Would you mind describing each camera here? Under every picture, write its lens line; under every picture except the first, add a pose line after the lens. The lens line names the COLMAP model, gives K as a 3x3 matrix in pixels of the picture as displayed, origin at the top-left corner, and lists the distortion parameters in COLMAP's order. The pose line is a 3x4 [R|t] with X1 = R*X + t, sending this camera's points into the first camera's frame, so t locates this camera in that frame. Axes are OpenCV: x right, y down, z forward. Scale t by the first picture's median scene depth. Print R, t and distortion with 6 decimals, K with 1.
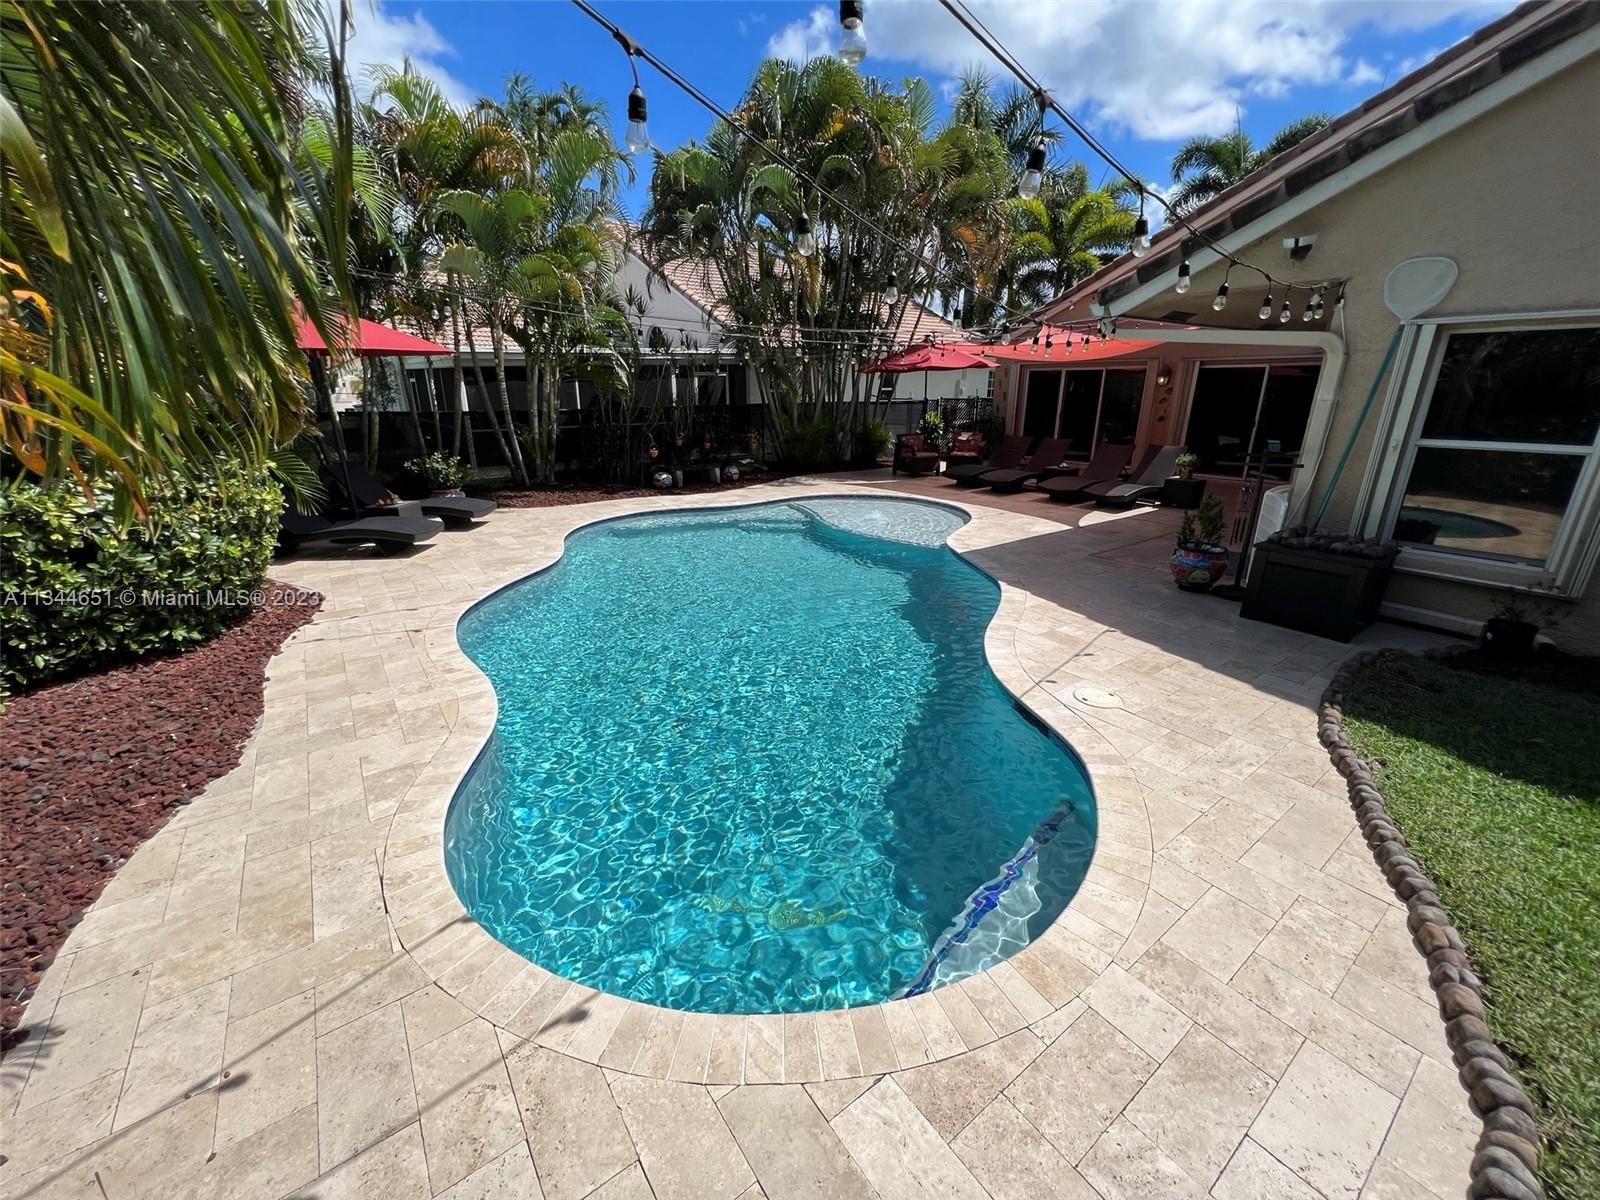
lens RADIAL K [[642.7, 0, 796.5], [0, 642.7, 597.9], [0, 0, 1]] dist [-0.003366, 0.001185]
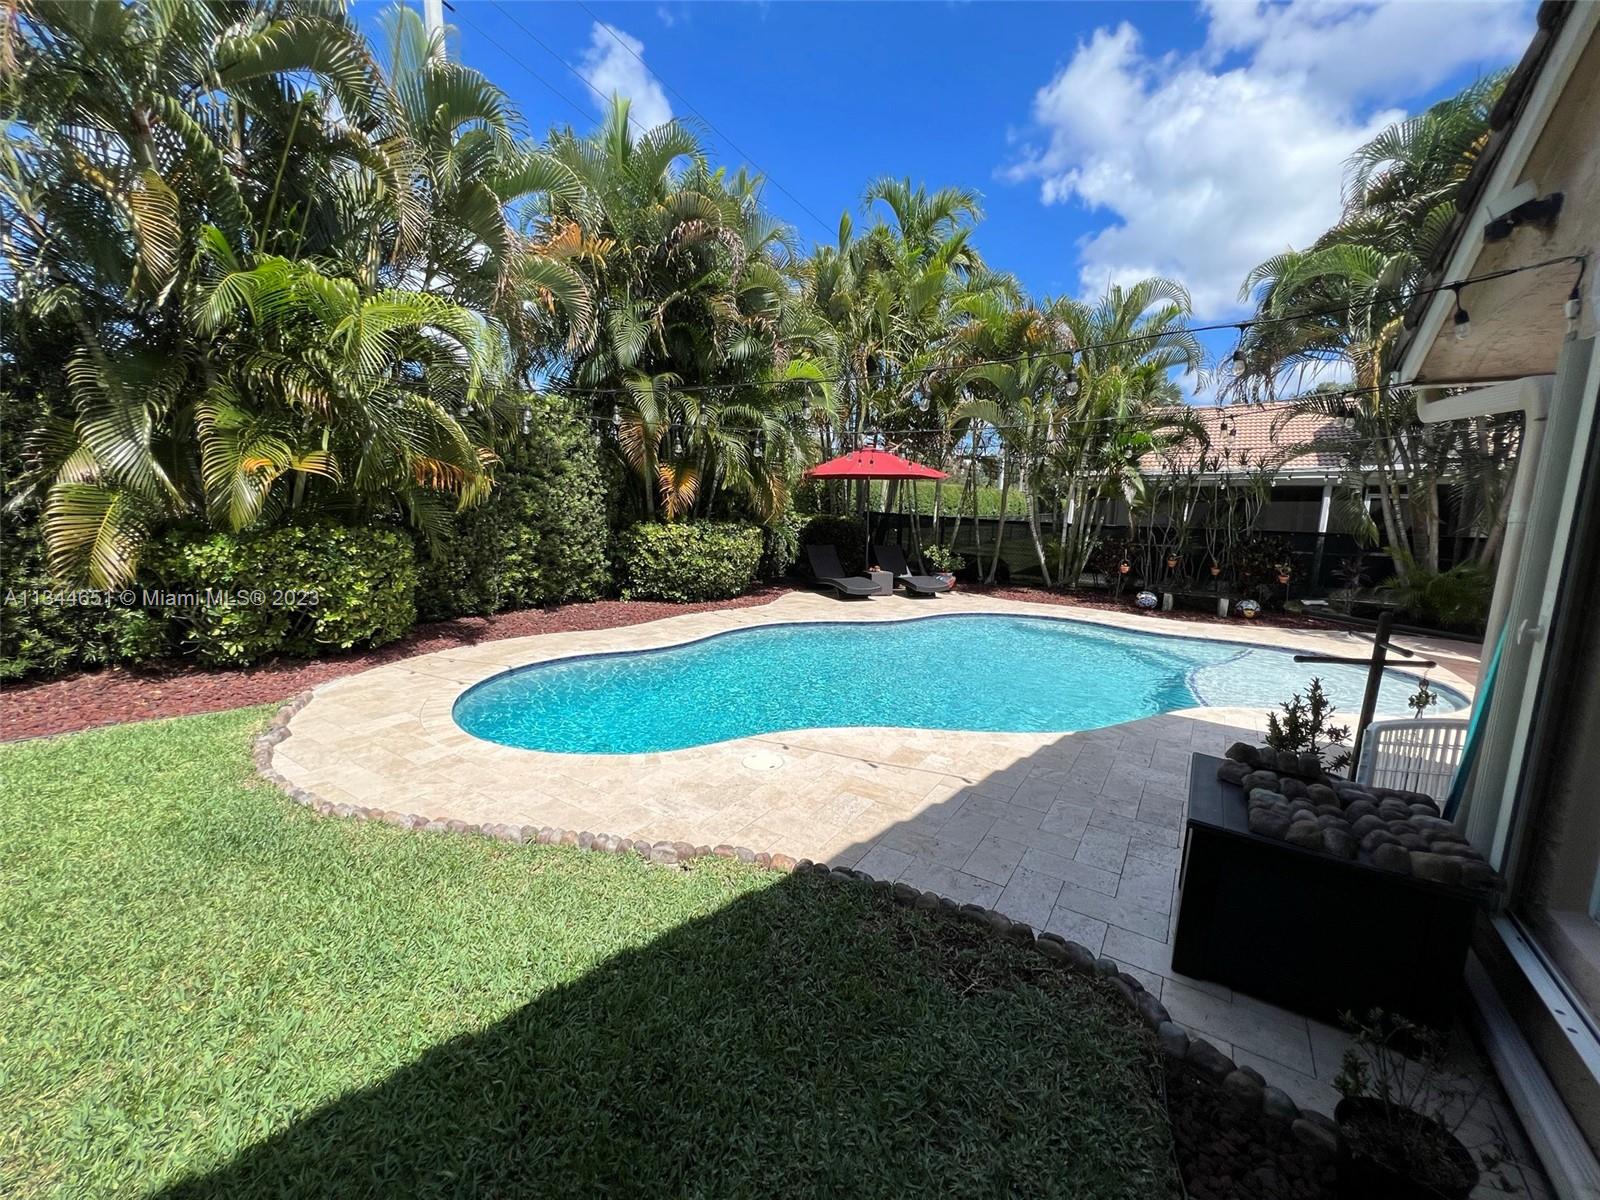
lens RADIAL K [[642.7, 0, 796.5], [0, 642.7, 597.9], [0, 0, 1]] dist [-0.003366, 0.001185]
pose [[0.348930, 0.150274, -0.925022, 1.192581], [-0.319439, 0.947020, 0.033351, -0.131828], [0.881026, 0.283851, 0.378447, 0.465530]]
